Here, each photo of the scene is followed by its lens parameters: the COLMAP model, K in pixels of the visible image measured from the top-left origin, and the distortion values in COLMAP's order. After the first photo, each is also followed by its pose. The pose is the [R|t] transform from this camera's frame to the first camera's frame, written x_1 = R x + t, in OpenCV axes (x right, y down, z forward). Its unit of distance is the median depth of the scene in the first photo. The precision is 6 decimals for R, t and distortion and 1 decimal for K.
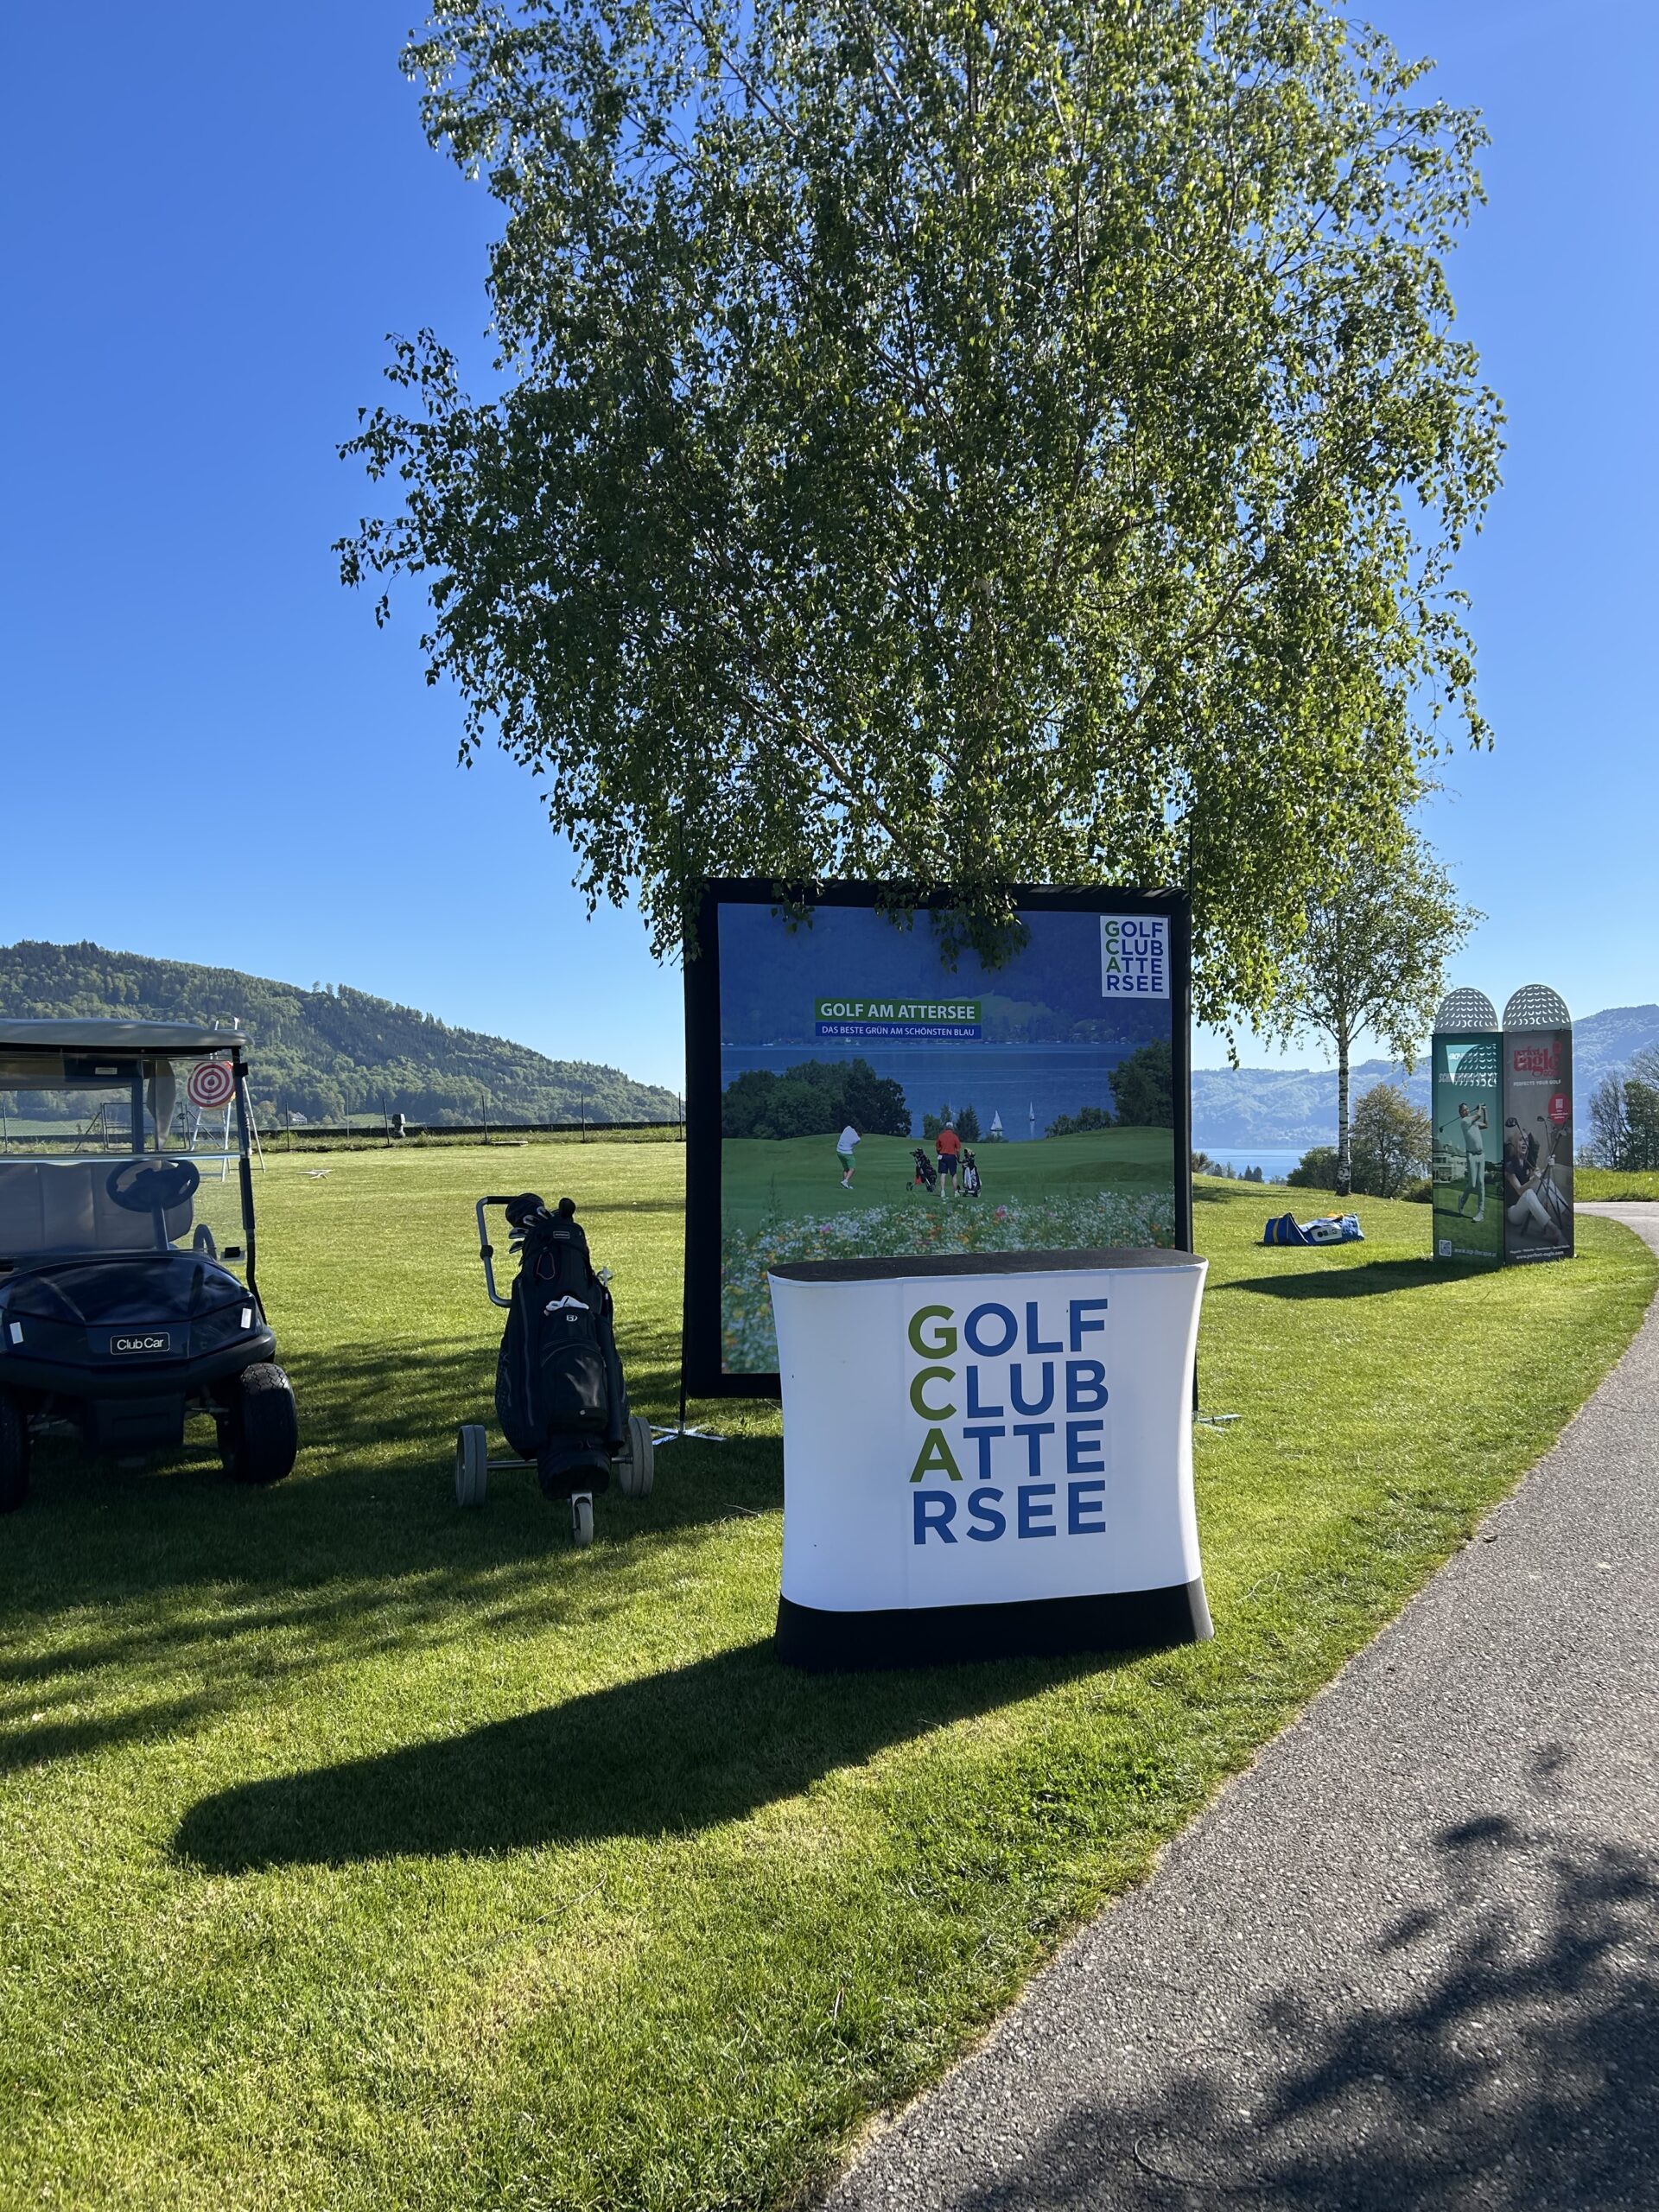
lens RADIAL K [[1680.9, 0, 828.0], [0, 1680.9, 1098.3], [0, 0, 1]] dist [0.046179, -0.004599]
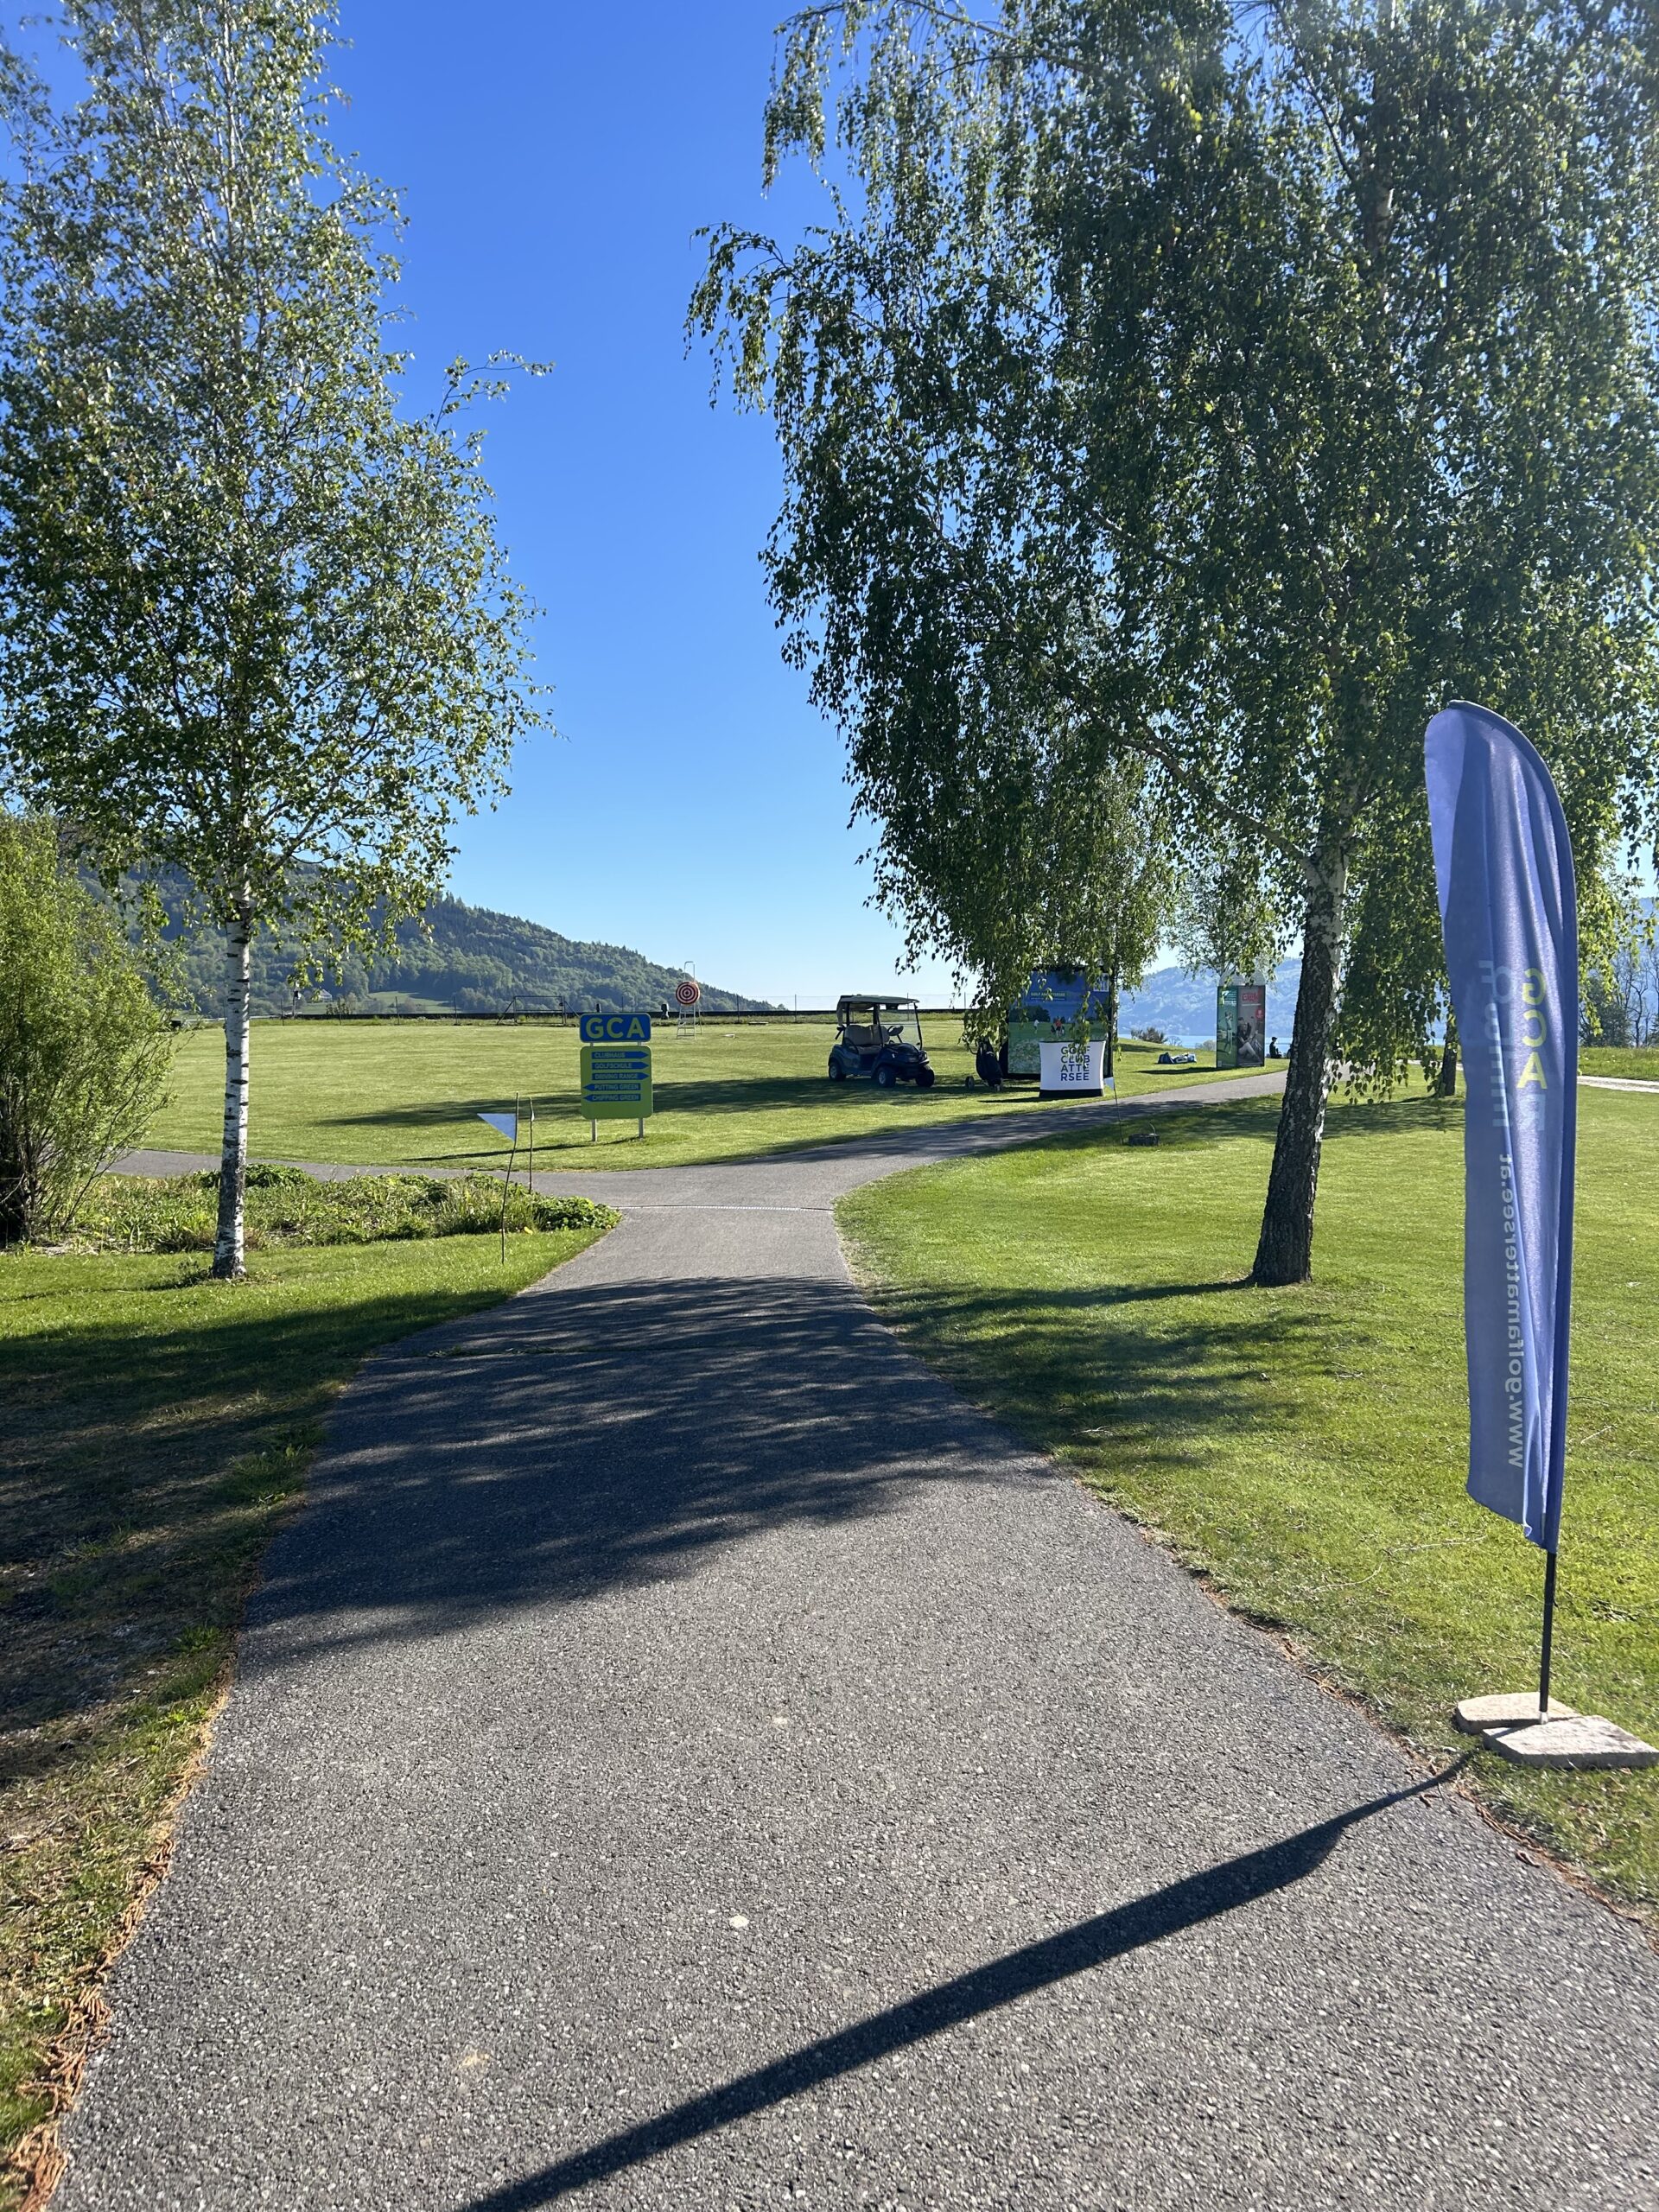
lens RADIAL K [[1680.9, 0, 827.7], [0, 1680.9, 1103.5], [0, 0, 1]] dist [0.046179, -0.004599]
pose [[0.999908, 0.011820, -0.006615, -0.863523], [-0.011309, 0.997299, 0.072571, -0.133785], [0.007455, -0.072489, 0.997341, -5.918884]]
